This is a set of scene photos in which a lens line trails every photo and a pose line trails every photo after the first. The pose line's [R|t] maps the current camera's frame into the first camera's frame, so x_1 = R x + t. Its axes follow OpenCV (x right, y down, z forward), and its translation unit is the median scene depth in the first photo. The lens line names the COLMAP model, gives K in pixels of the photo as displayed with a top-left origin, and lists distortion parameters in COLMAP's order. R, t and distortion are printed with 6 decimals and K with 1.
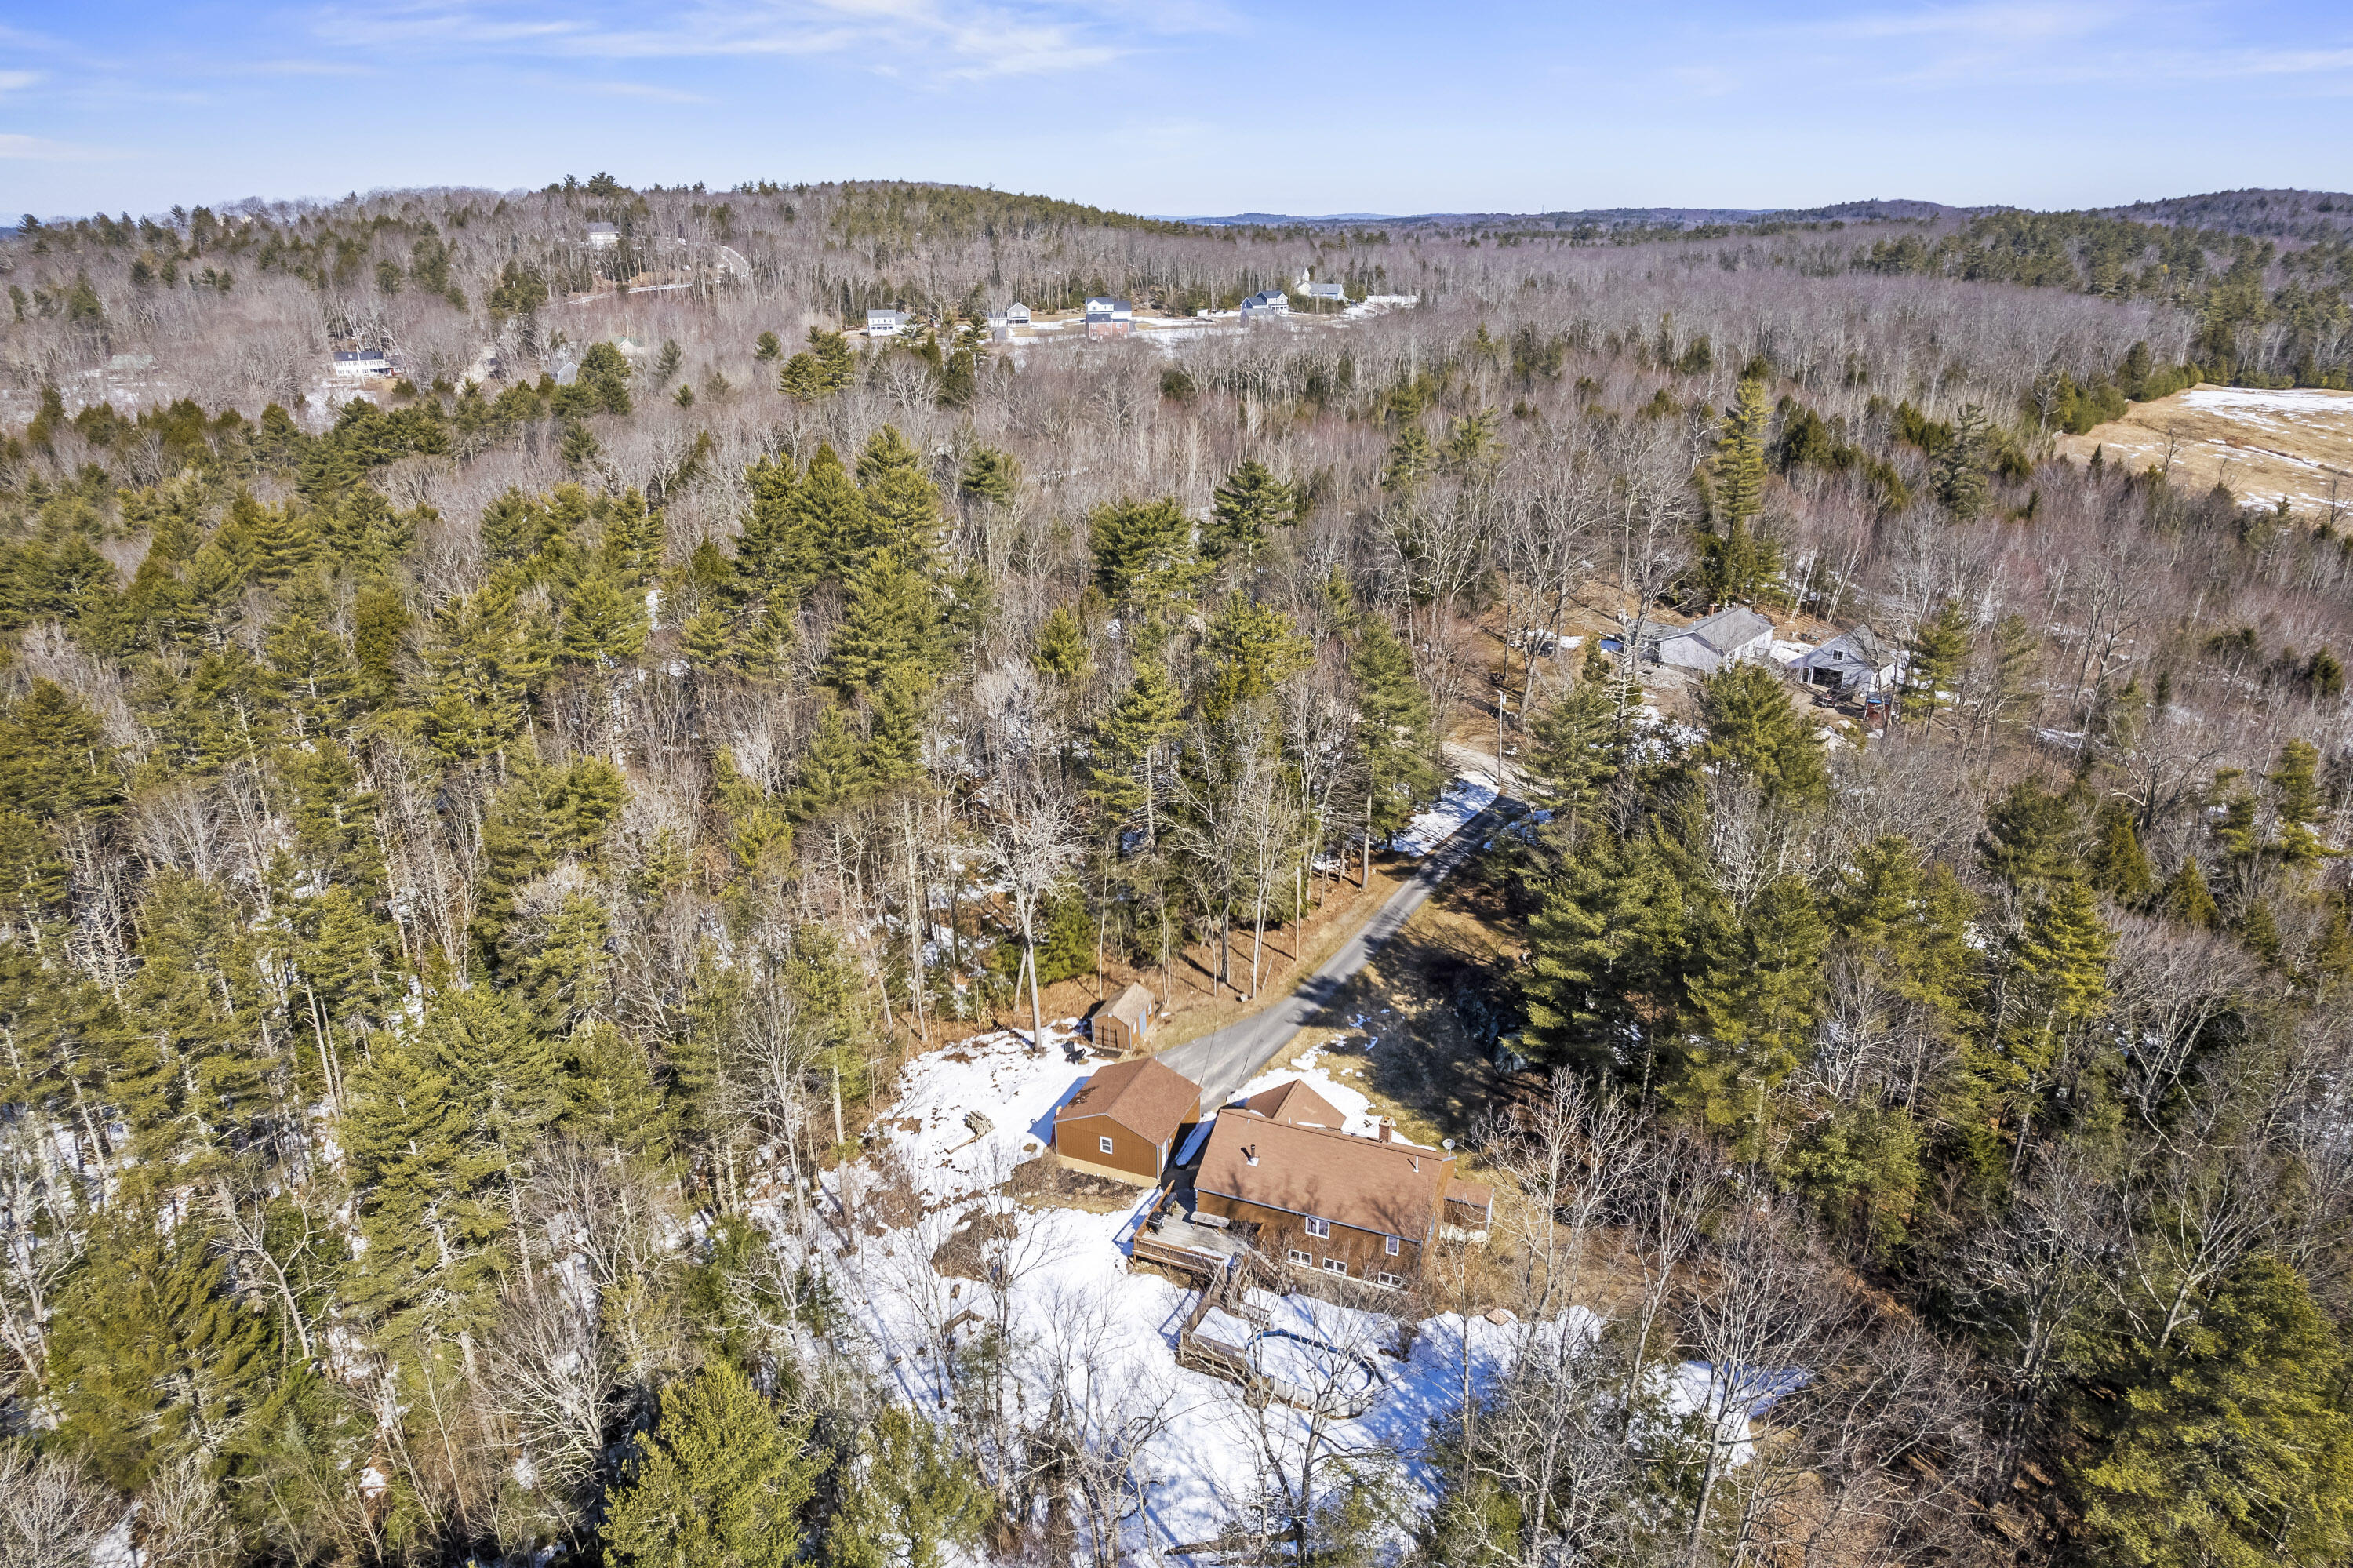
lens RADIAL K [[1520.7, 0, 1178.1], [0, 1520.7, 773.6], [0, 0, 1]] dist [-0.046682, 0.030782]
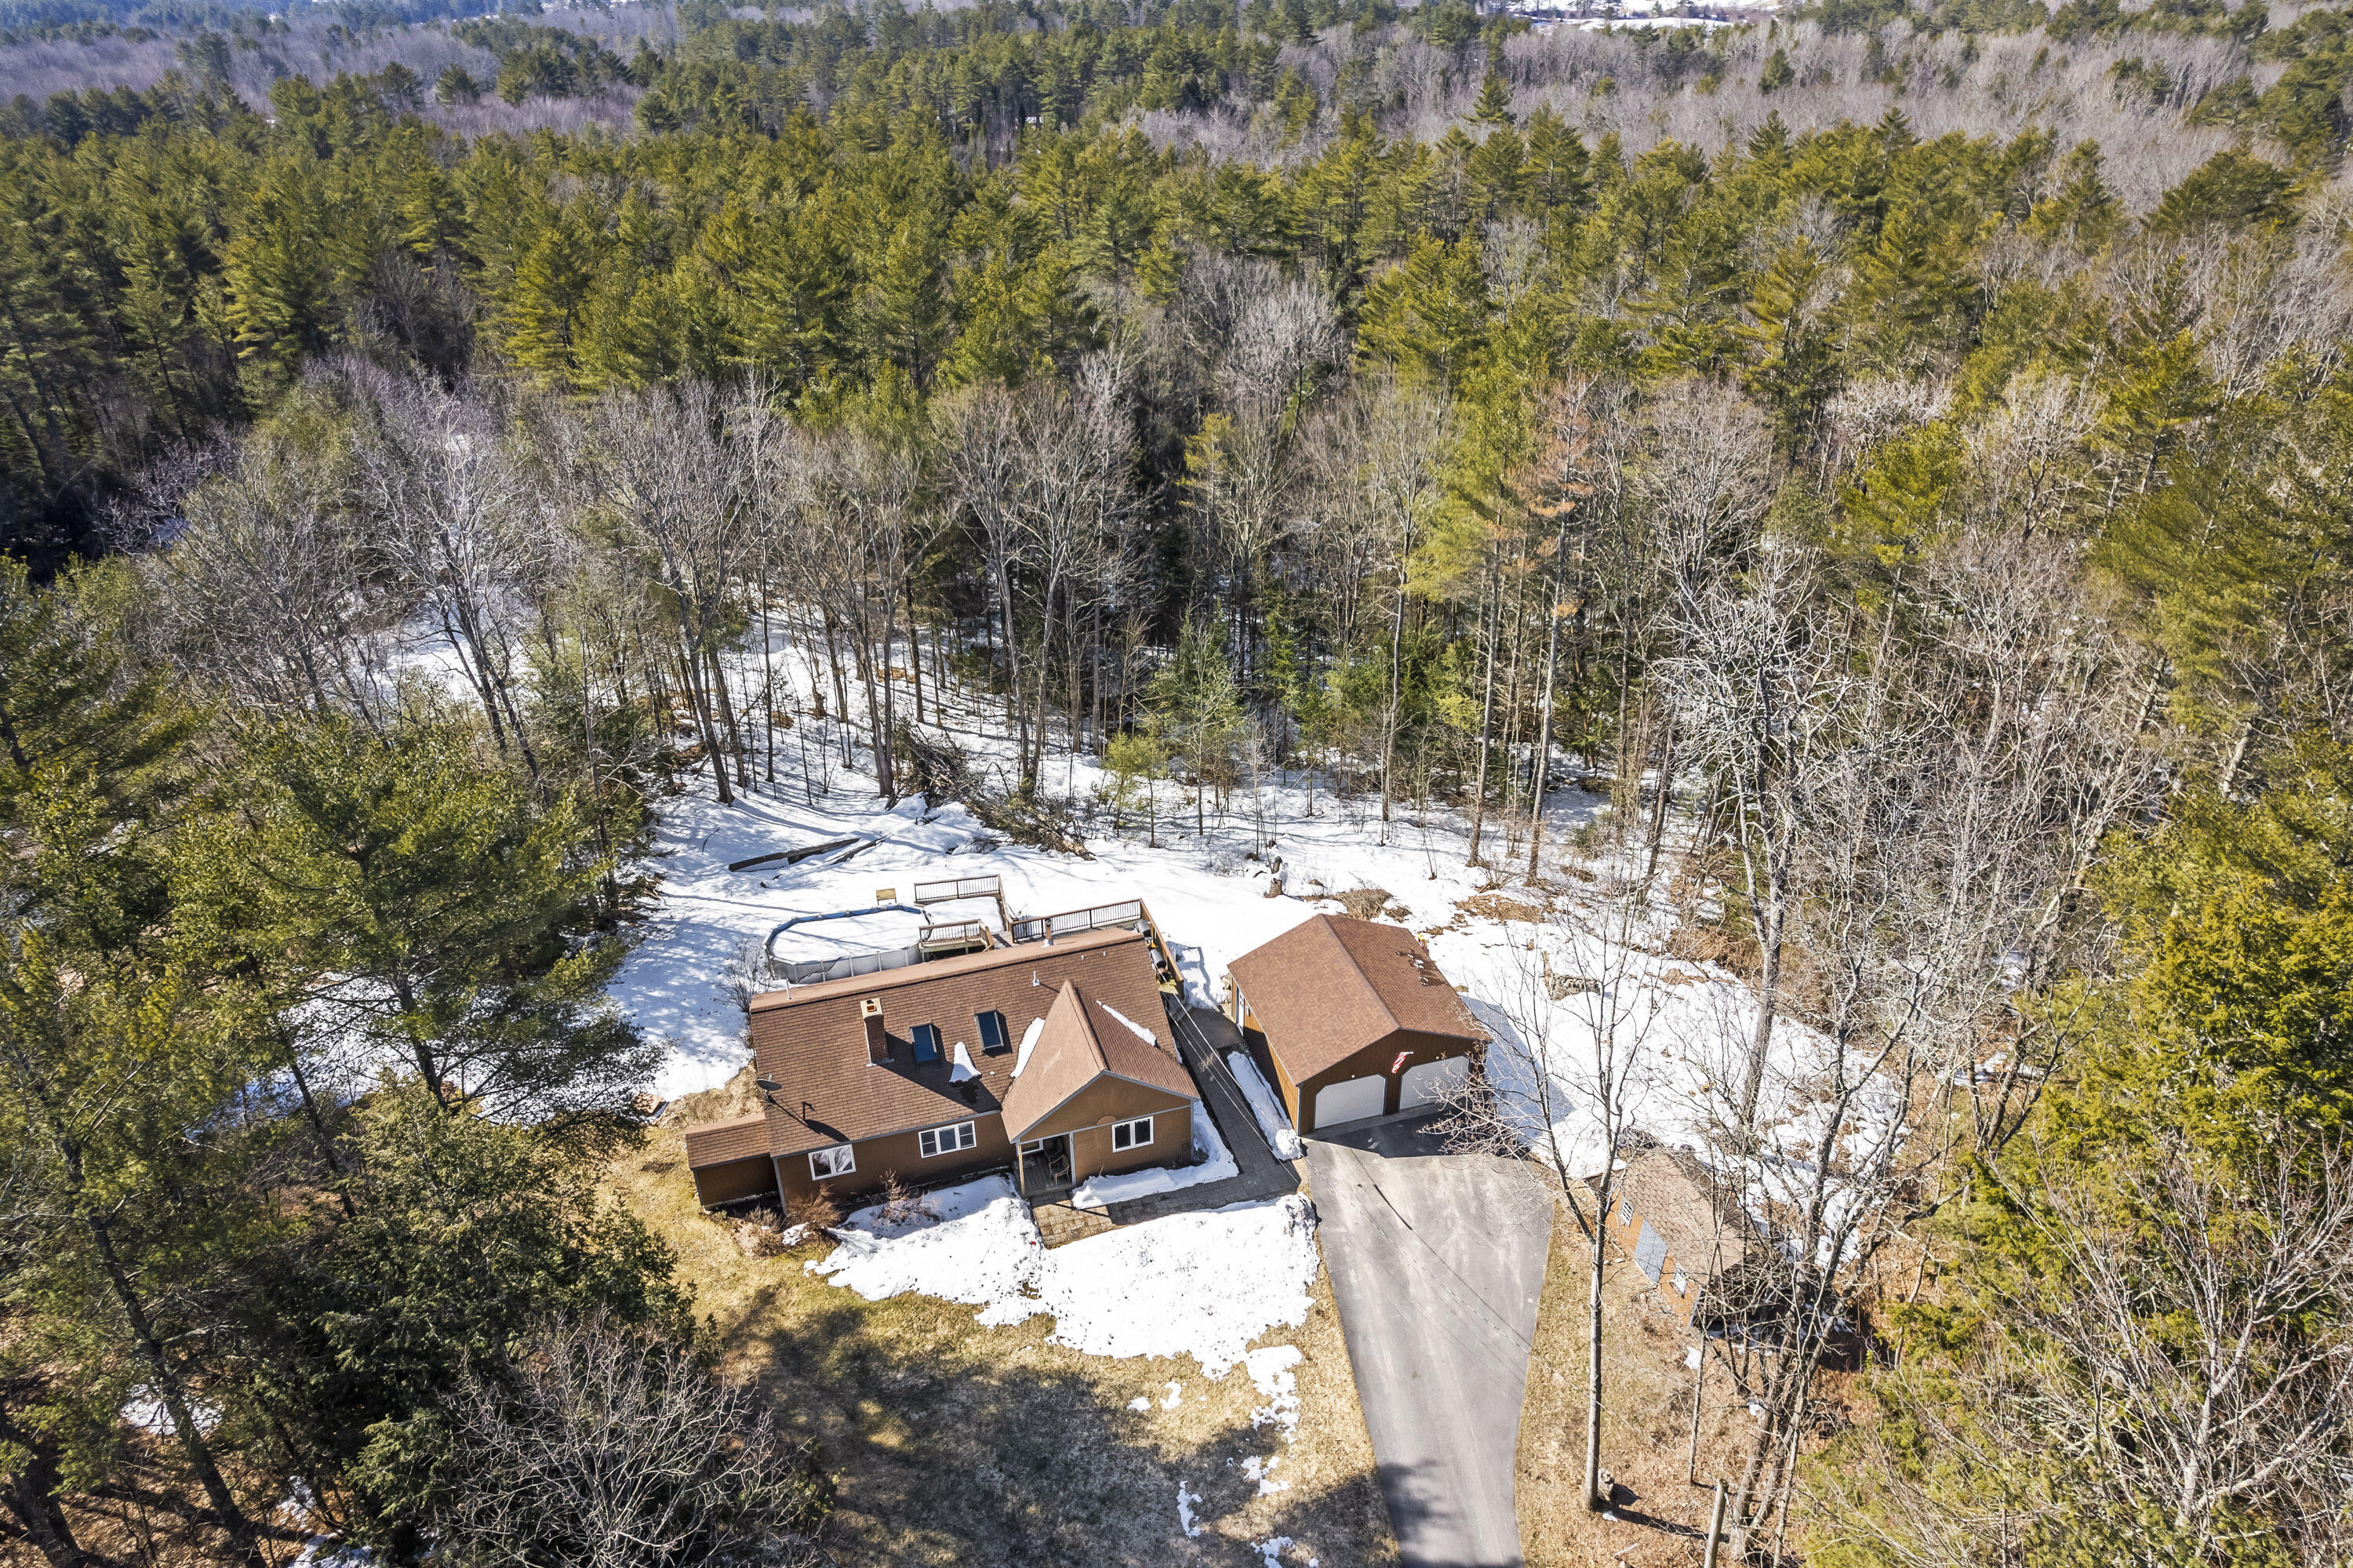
lens RADIAL K [[1522.8, 0, 1185.1], [0, 1522.8, 727.0], [0, 0, 1]] dist [-0.039466, 0.000716]
pose [[-0.766772, 0.312216, -0.560876, 0.272576], [-0.197785, 0.716330, 0.669143, -0.200871], [0.610690, 0.624013, -0.487510, 1.055706]]
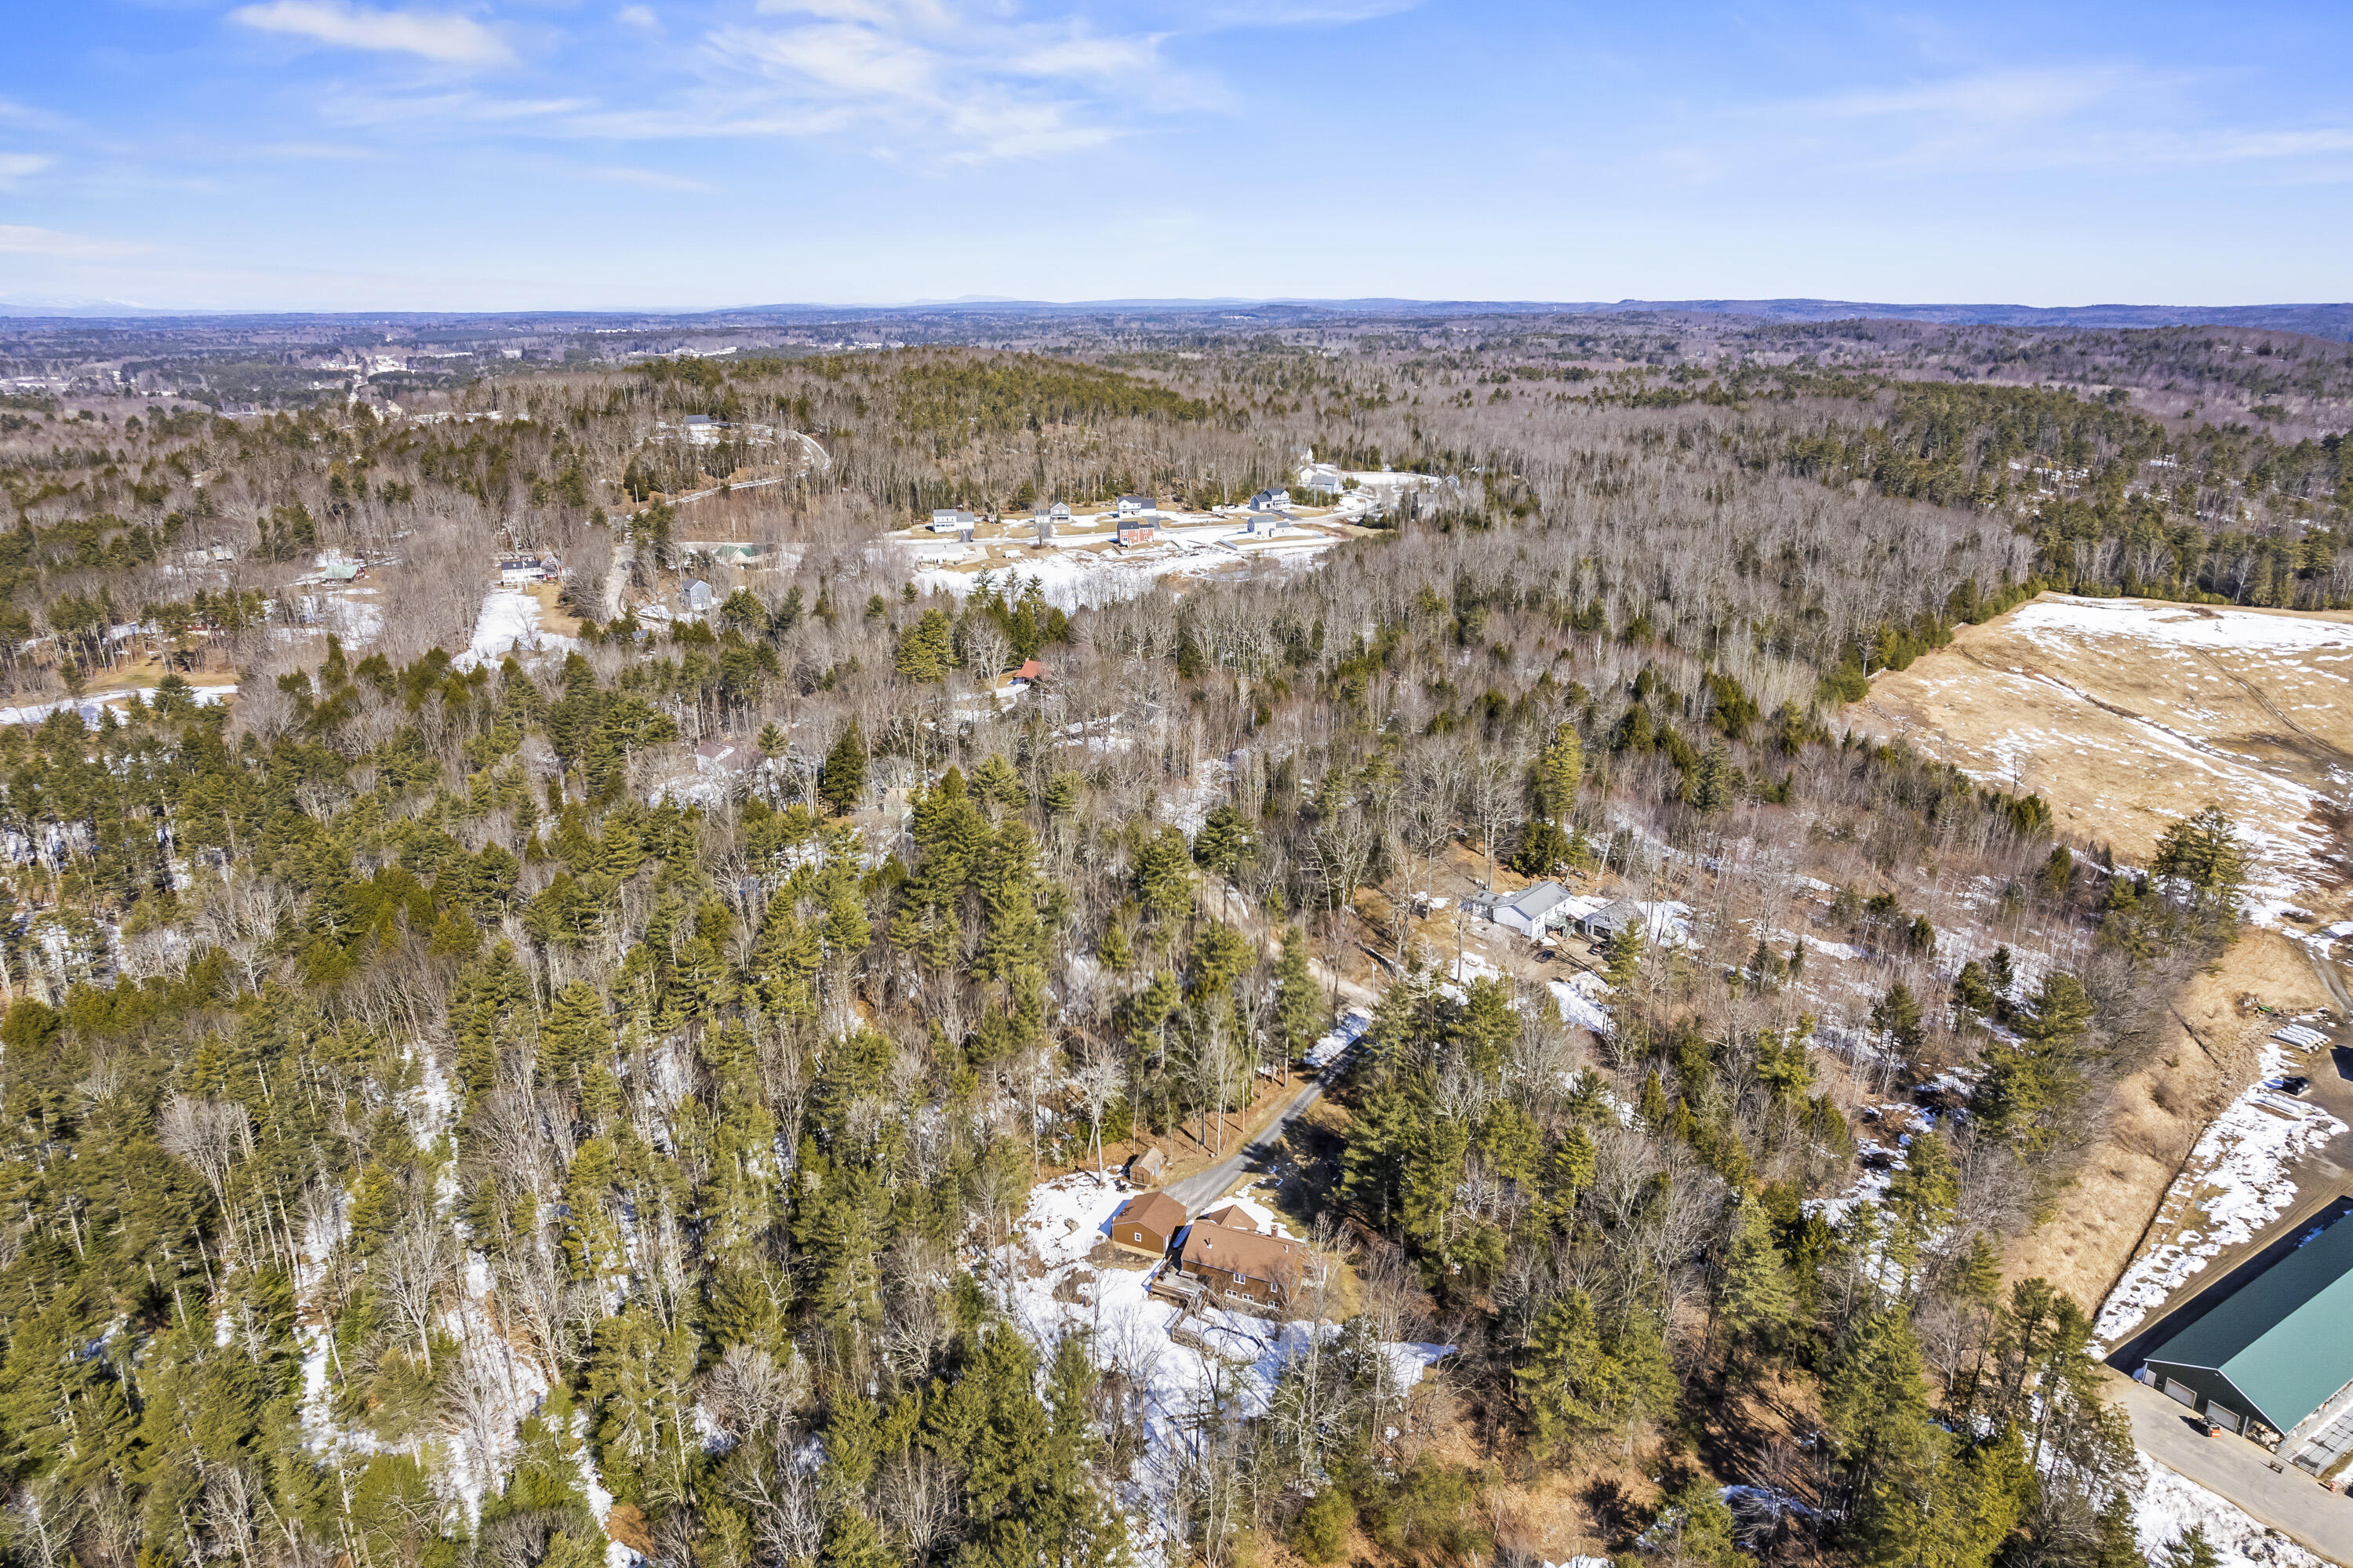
lens RADIAL K [[1520.7, 0, 1178.1], [0, 1520.7, 773.6], [0, 0, 1]] dist [-0.046682, 0.030782]
pose [[0.999872, 0.004945, -0.015240, 0.028342], [-0.005653, 0.998889, -0.046782, -0.237017], [0.014992, 0.046862, 0.998789, -0.889711]]
